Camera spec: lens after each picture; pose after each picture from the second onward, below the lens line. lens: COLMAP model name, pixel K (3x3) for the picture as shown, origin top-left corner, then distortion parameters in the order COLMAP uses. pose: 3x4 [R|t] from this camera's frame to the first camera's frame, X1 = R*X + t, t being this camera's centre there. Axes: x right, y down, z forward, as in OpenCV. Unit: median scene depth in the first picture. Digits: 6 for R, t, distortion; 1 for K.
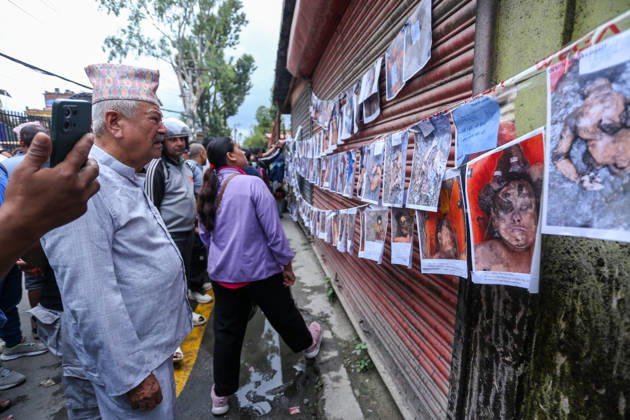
lens RADIAL K [[297.5, 0, 315.0], [0, 297.5, 210.0], [0, 0, 1]] dist [-0.053598, 0.012330]
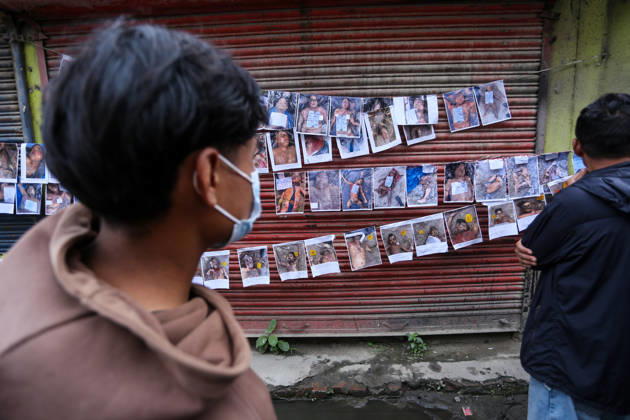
lens RADIAL K [[297.5, 0, 315.0], [0, 297.5, 210.0], [0, 0, 1]] dist [-0.053598, 0.012330]
pose [[0.199403, -0.146246, 0.968943, -1.769824], [0.189494, 0.975891, 0.108298, -0.389455], [-0.961421, 0.162013, 0.222308, 1.940097]]
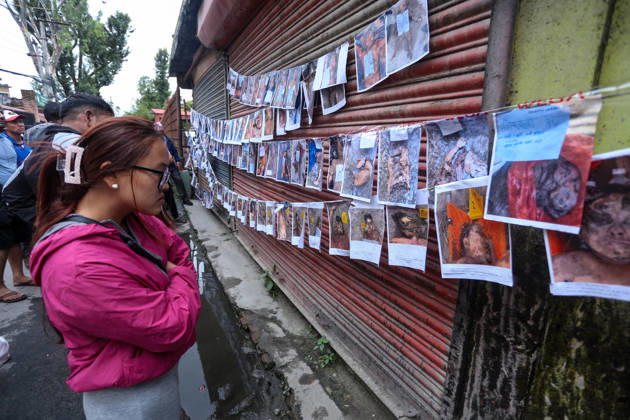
lens RADIAL K [[297.5, 0, 315.0], [0, 297.5, 210.0], [0, 0, 1]] dist [-0.053598, 0.012330]
pose [[0.945079, -0.054583, 0.322252, -0.302415], [0.033245, 0.996897, 0.071353, -0.080941], [-0.325146, -0.056721, 0.943961, 0.200826]]
